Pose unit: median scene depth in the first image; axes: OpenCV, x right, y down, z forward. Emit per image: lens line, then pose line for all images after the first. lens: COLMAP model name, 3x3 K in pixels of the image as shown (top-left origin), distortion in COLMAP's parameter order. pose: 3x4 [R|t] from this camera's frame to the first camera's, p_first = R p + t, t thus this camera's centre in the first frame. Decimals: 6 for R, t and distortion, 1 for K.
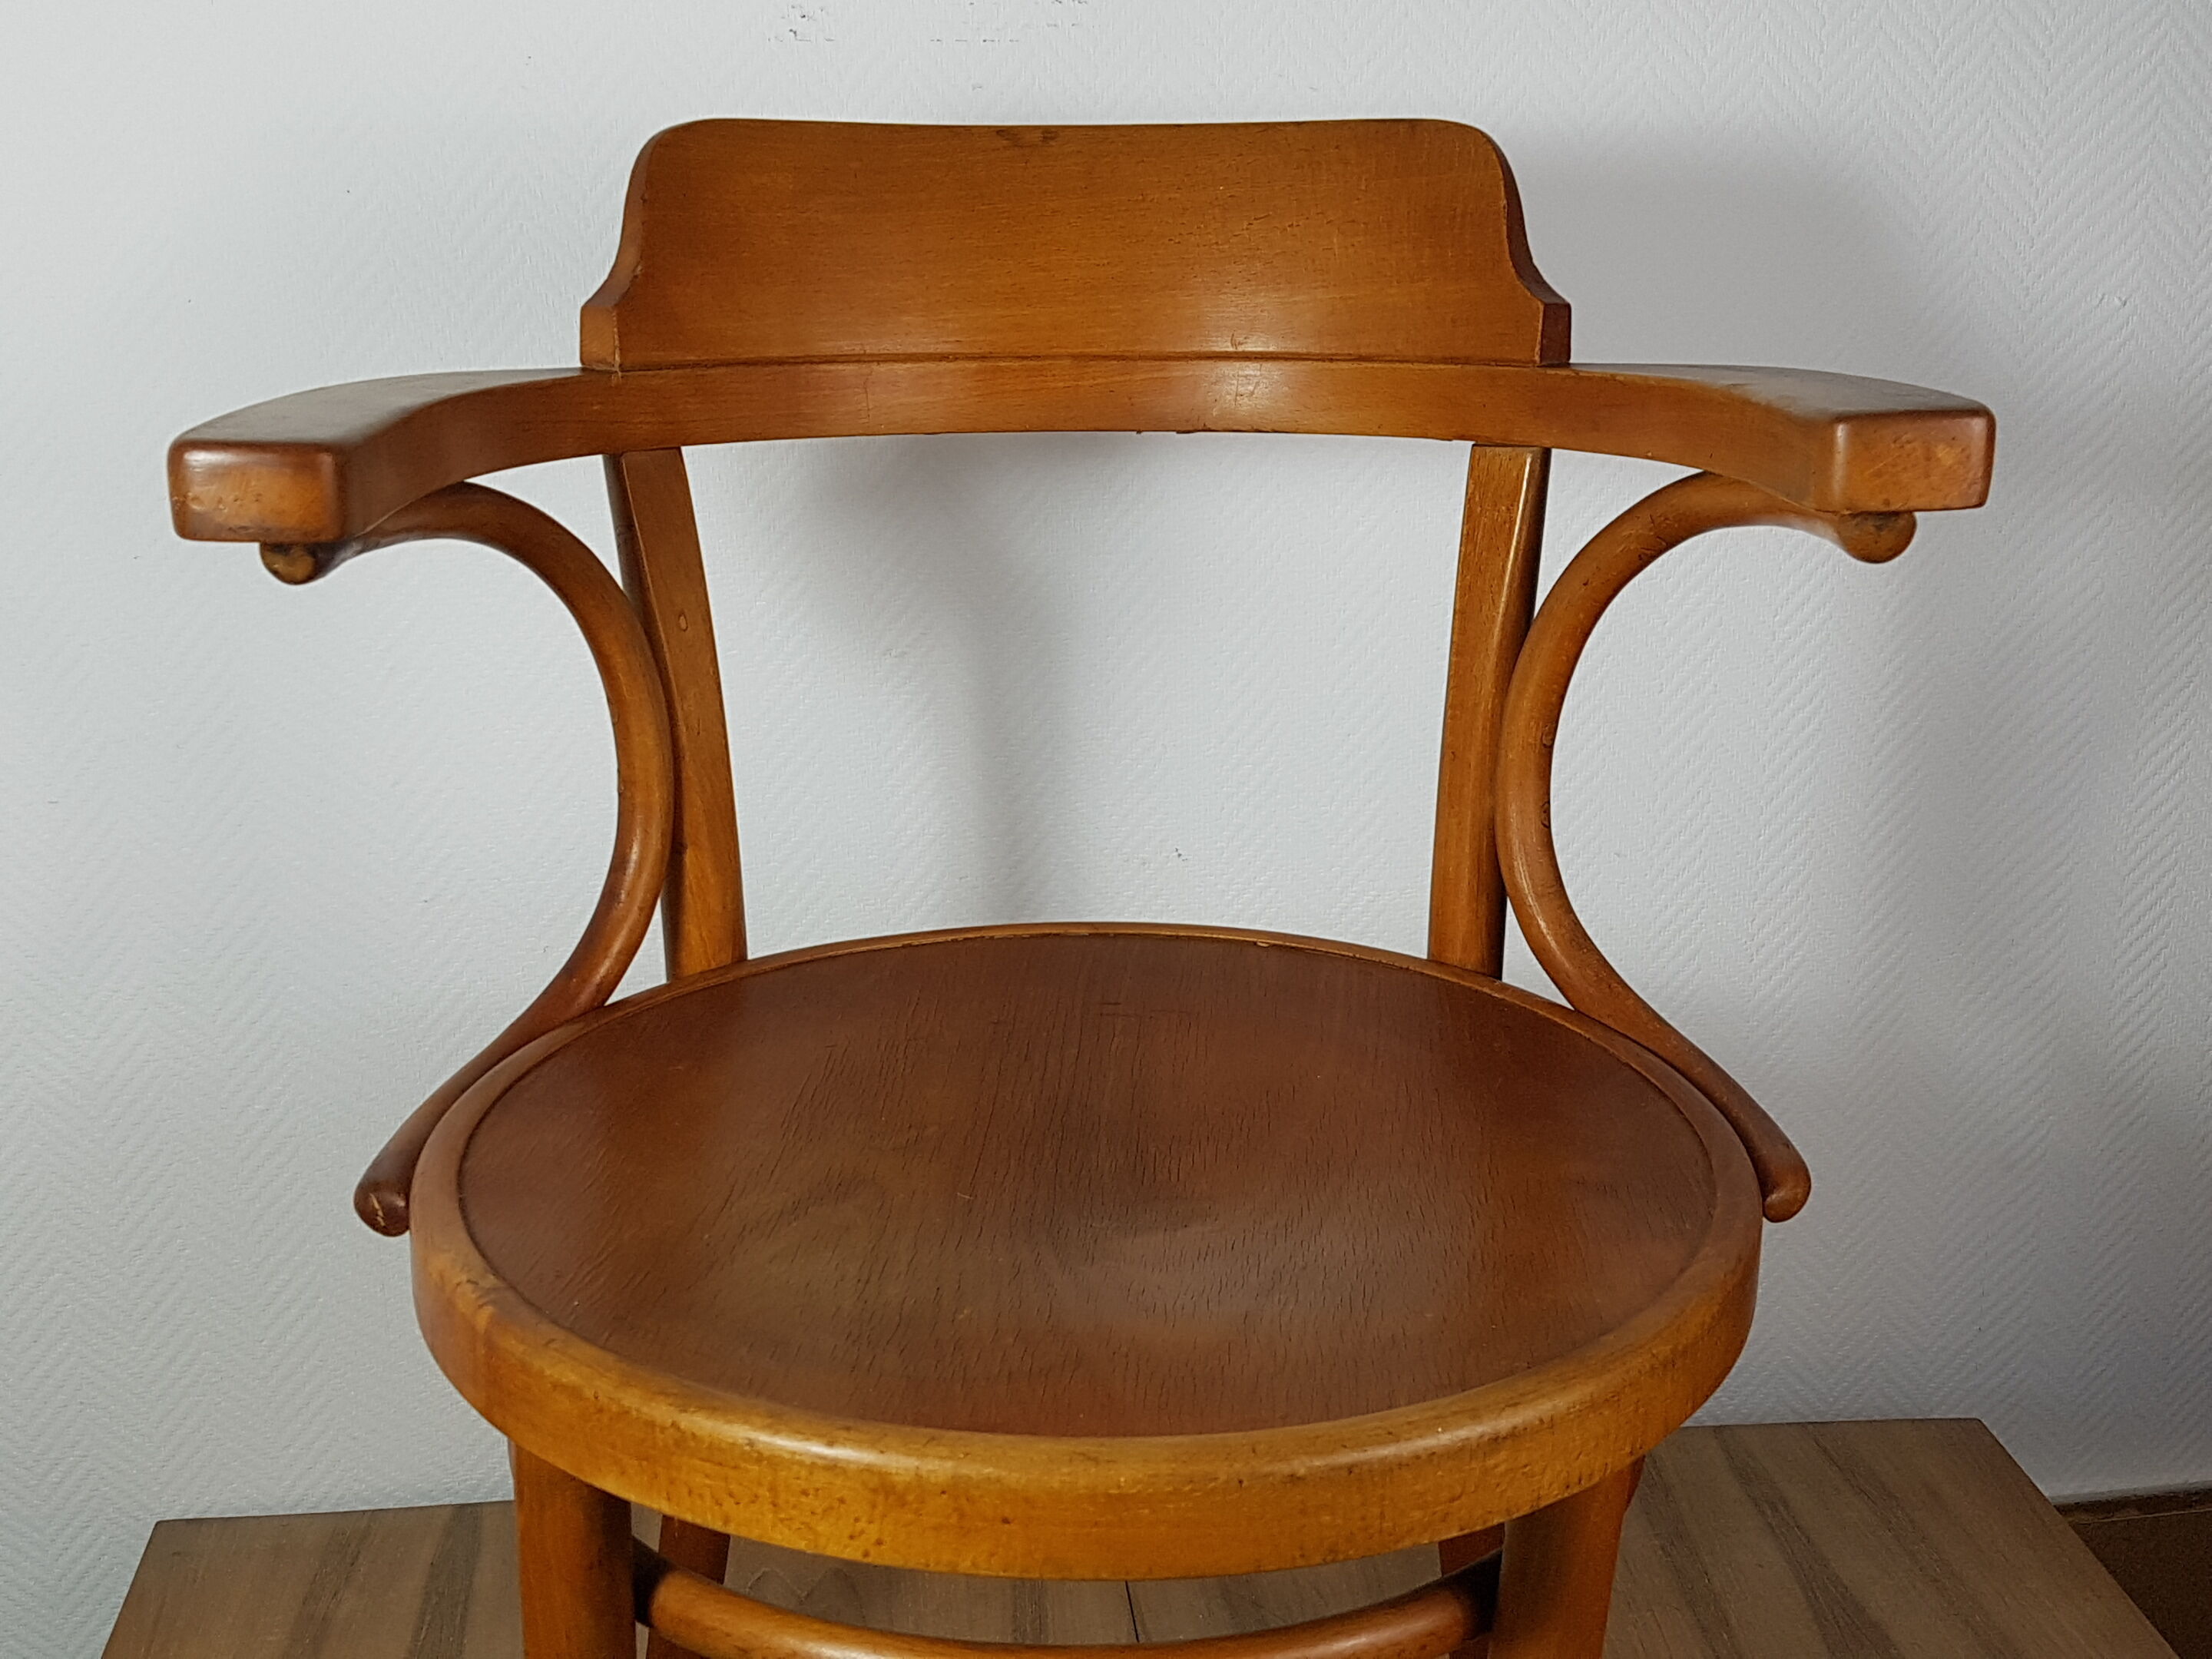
lens RADIAL K [[2418.3, 0, 1089.2], [0, 2418.3, 891.6], [0, 0, 1]] dist [0.288717, -0.587410]
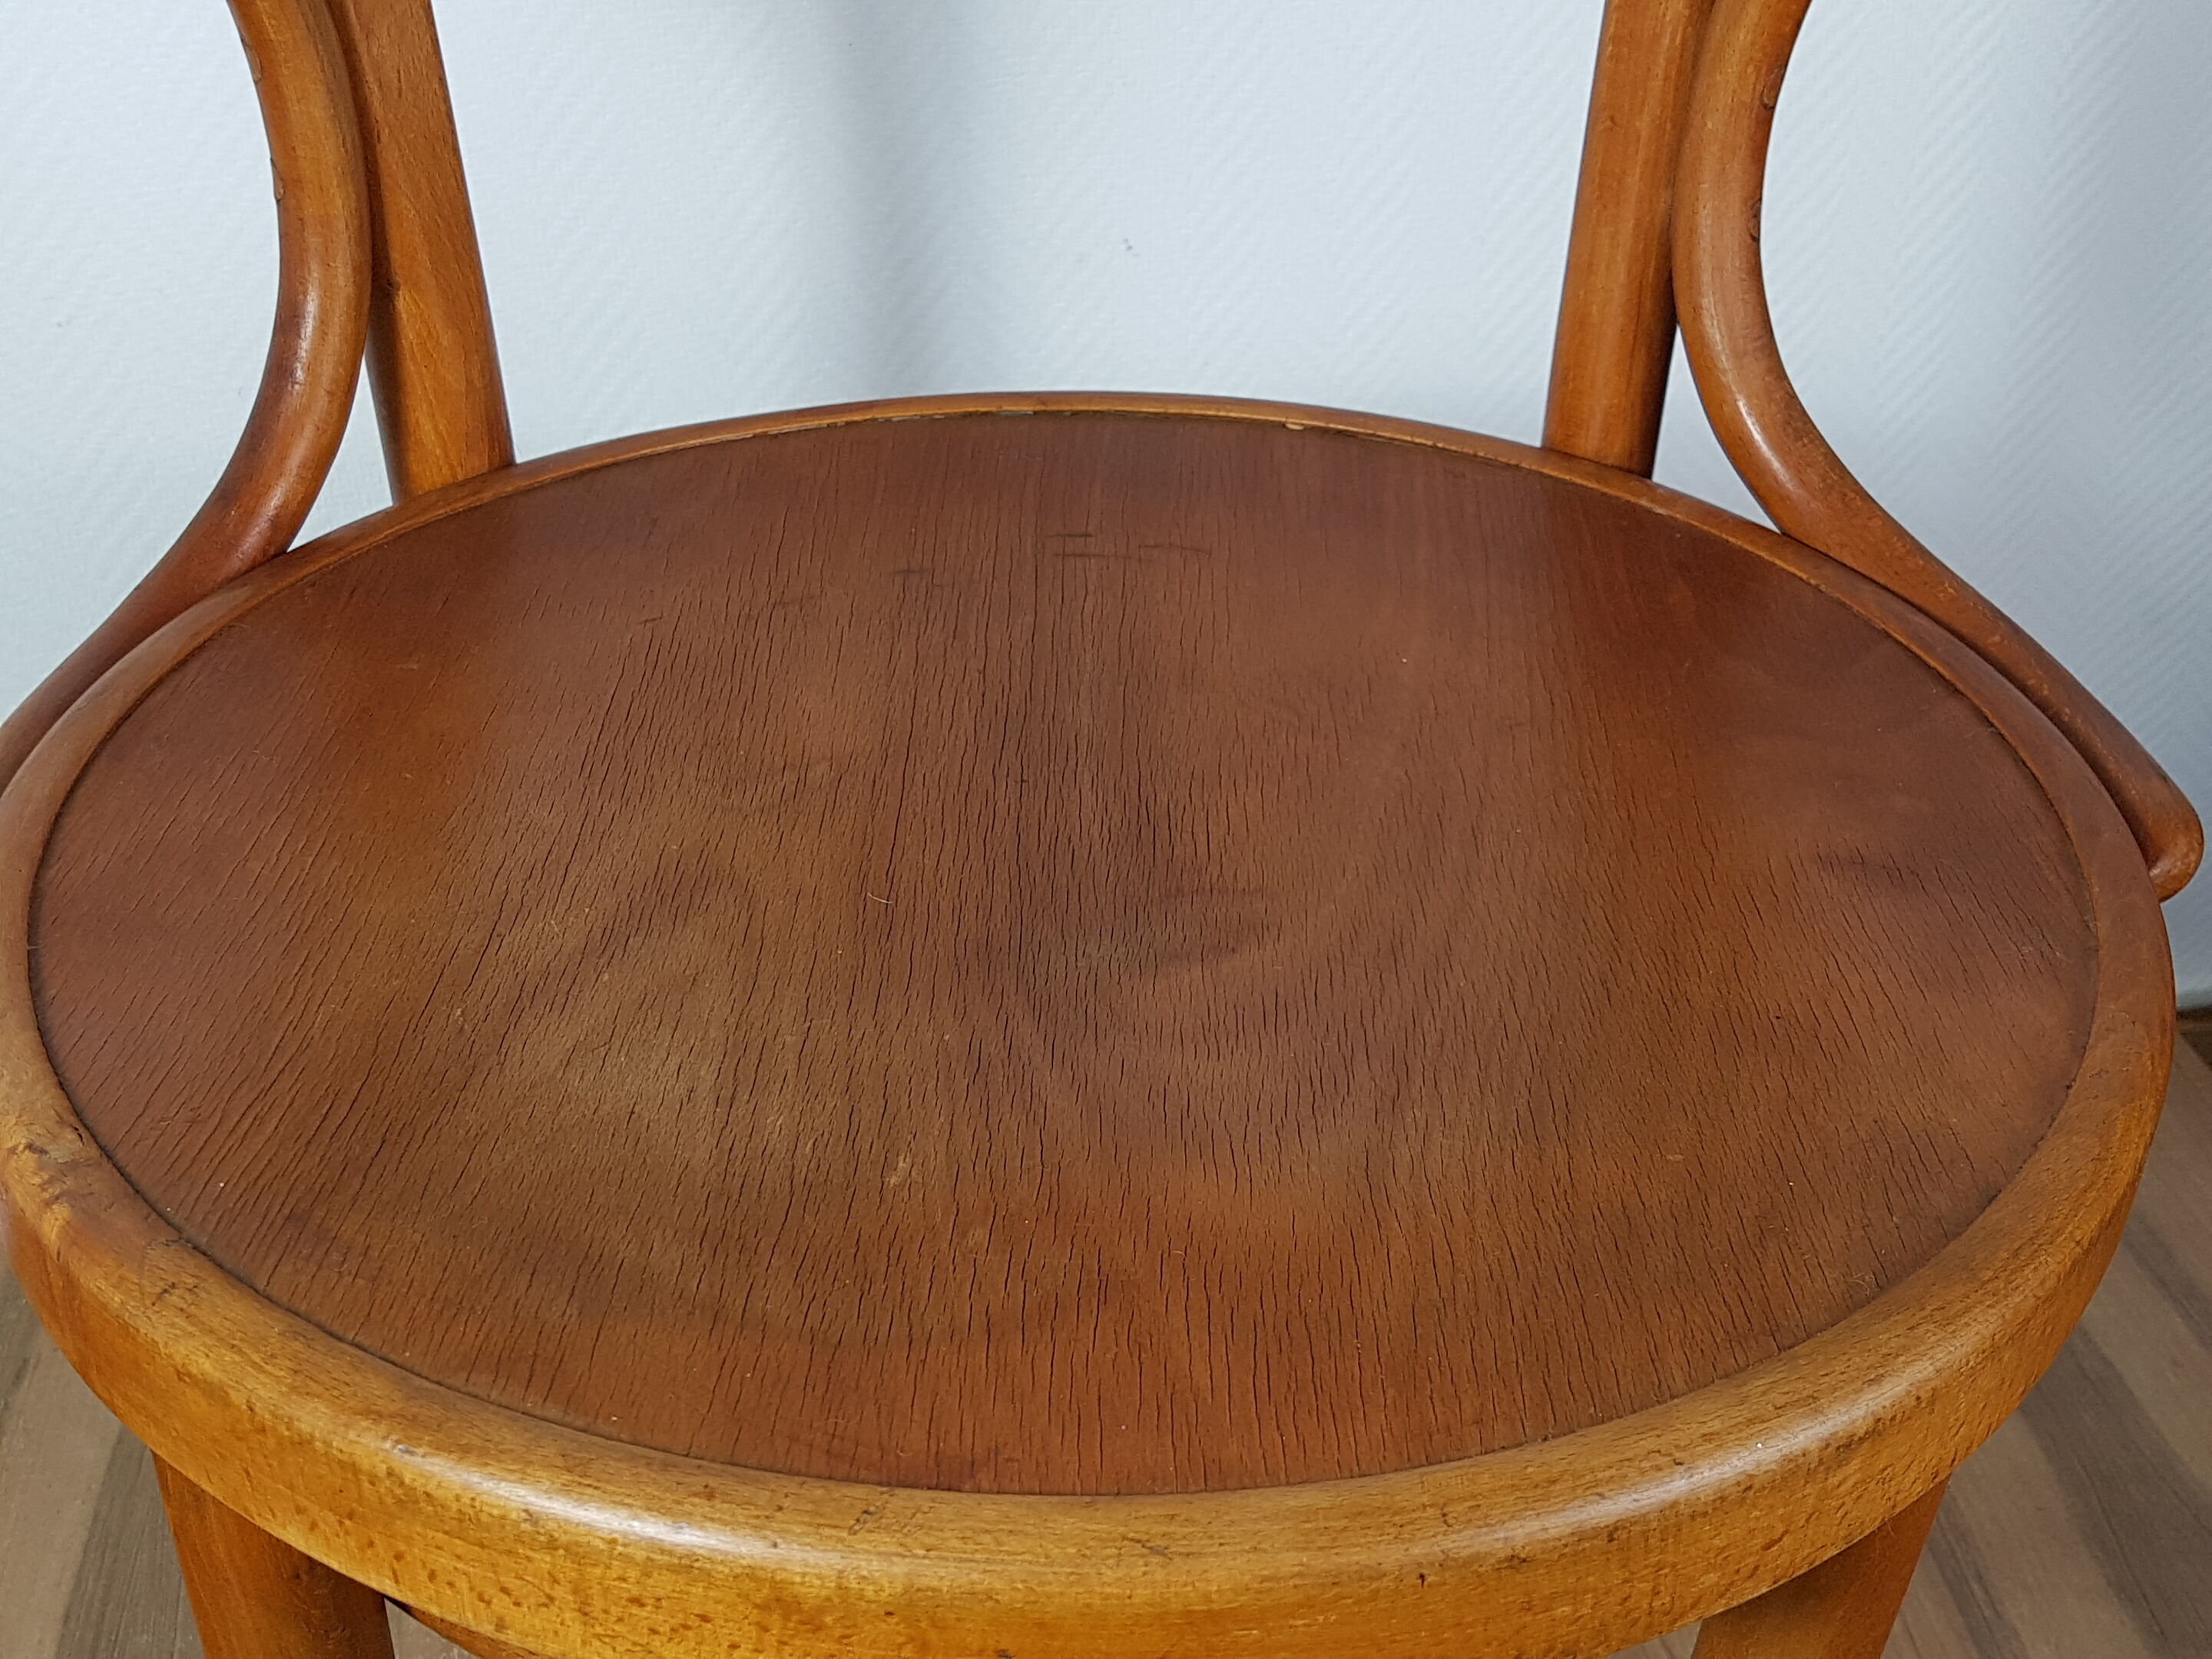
lens RADIAL K [[2418.3, 0, 1089.2], [0, 2418.3, 891.6], [0, 0, 1]] dist [0.288717, -0.587410]
pose [[0.998163, -0.026321, 0.054573, -0.030247], [0.010462, 0.962059, 0.272641, -0.047162], [-0.059679, -0.271569, 0.960567, 0.378727]]
